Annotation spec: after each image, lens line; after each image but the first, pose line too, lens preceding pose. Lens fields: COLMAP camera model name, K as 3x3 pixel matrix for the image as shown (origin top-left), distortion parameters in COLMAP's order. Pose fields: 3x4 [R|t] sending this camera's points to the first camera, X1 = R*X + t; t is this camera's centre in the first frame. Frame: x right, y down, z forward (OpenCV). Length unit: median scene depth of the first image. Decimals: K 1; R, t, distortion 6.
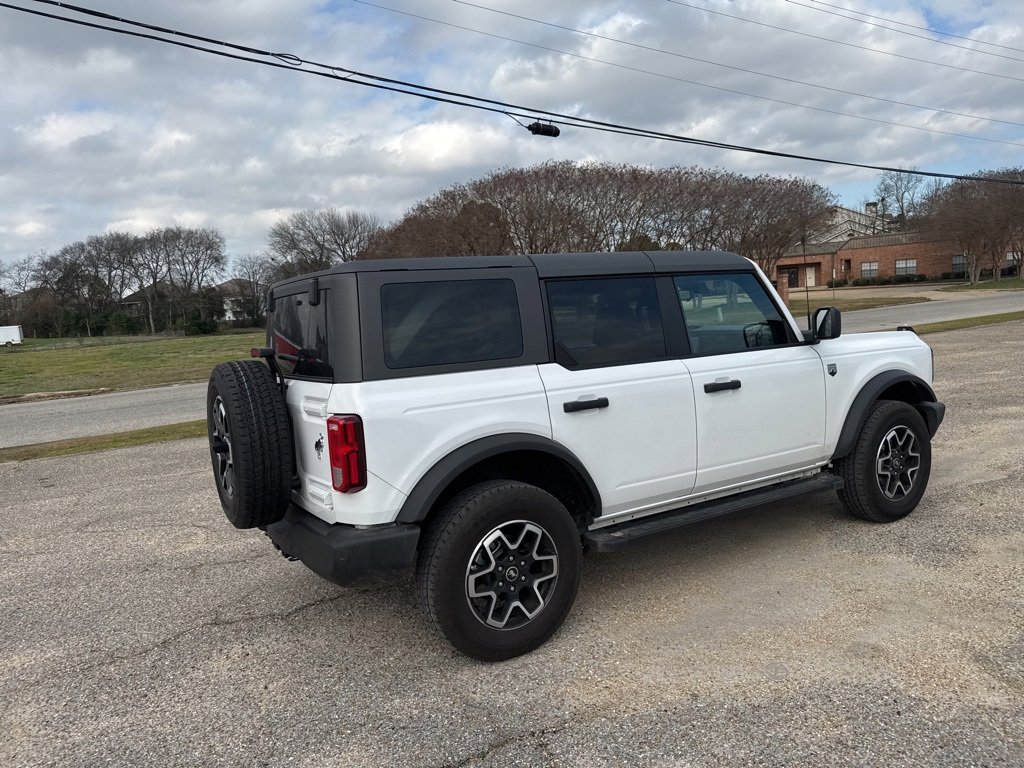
lens RADIAL K [[719.9, 0, 510.1], [0, 719.9, 390.3], [0, 0, 1]] dist [0.032301, -0.045443]
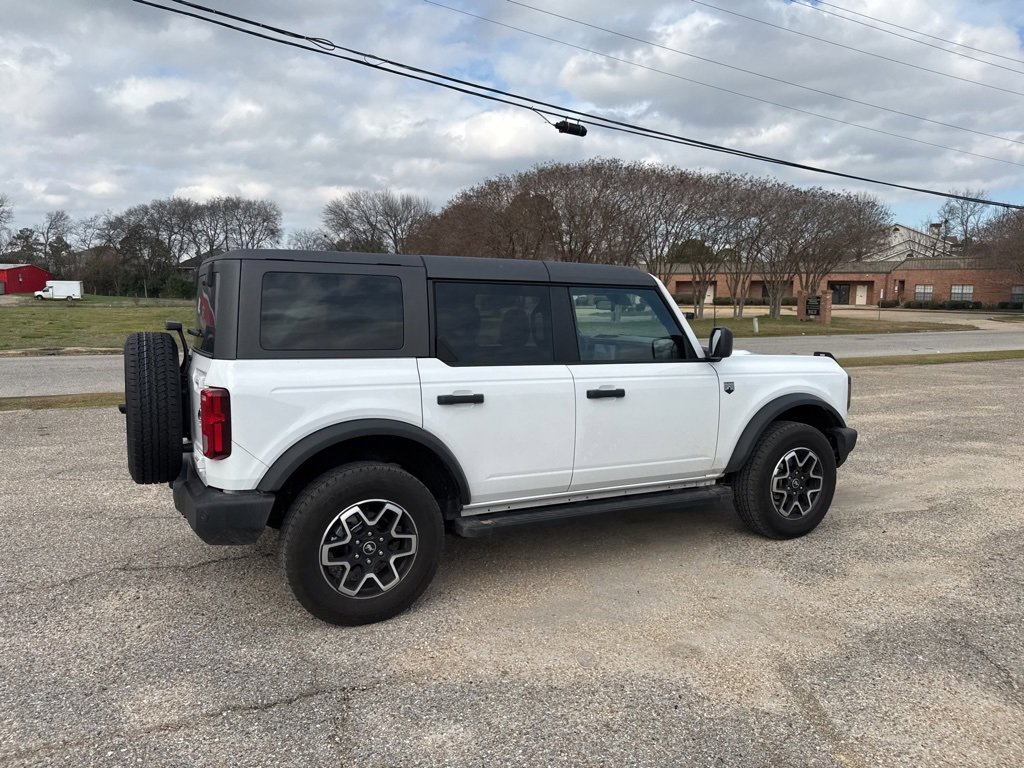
lens RADIAL K [[719.9, 0, 512.0], [0, 719.9, 390.6], [0, 0, 1]] dist [0.032301, -0.045443]
pose [[0.994739, 0.086673, -0.054610, 0.187506], [-0.086065, 0.996200, 0.013383, -0.010716], [0.055562, -0.008613, 0.998418, -0.053056]]
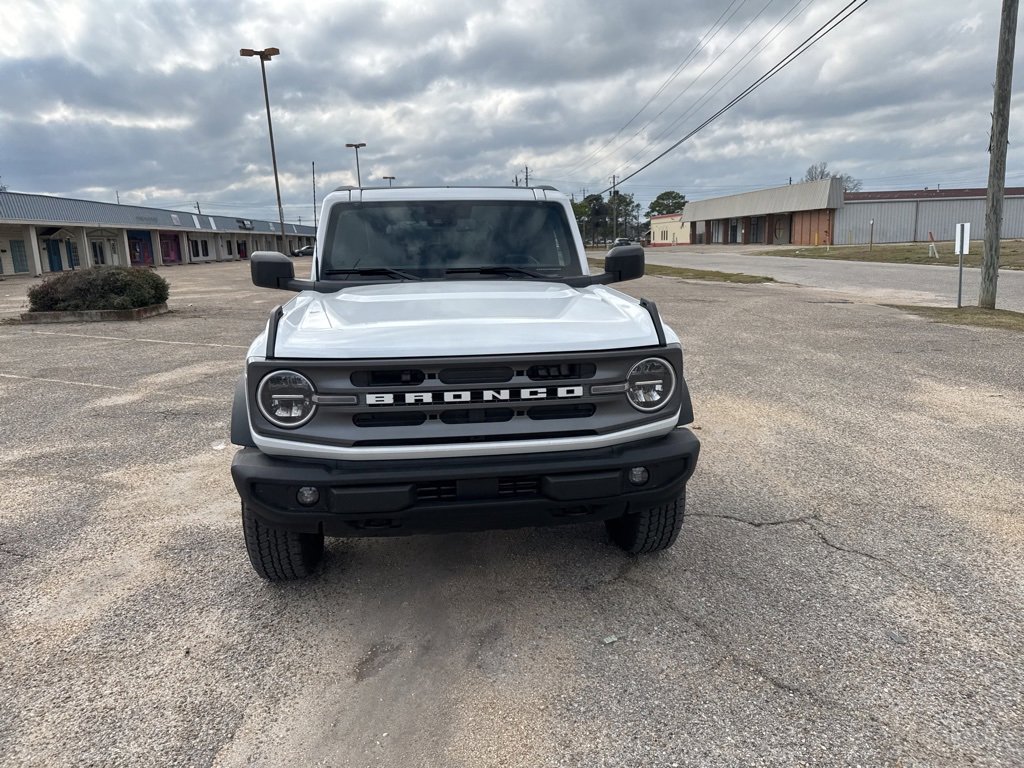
lens RADIAL K [[719.9, 0, 505.9], [0, 719.9, 376.4], [0, 0, 1]] dist [0.032301, -0.045443]
pose [[-0.402874, 0.249985, -0.880455, 1.101446], [-0.052350, 0.954108, 0.294851, -0.238645], [0.913757, 0.164880, -0.371298, 1.552241]]
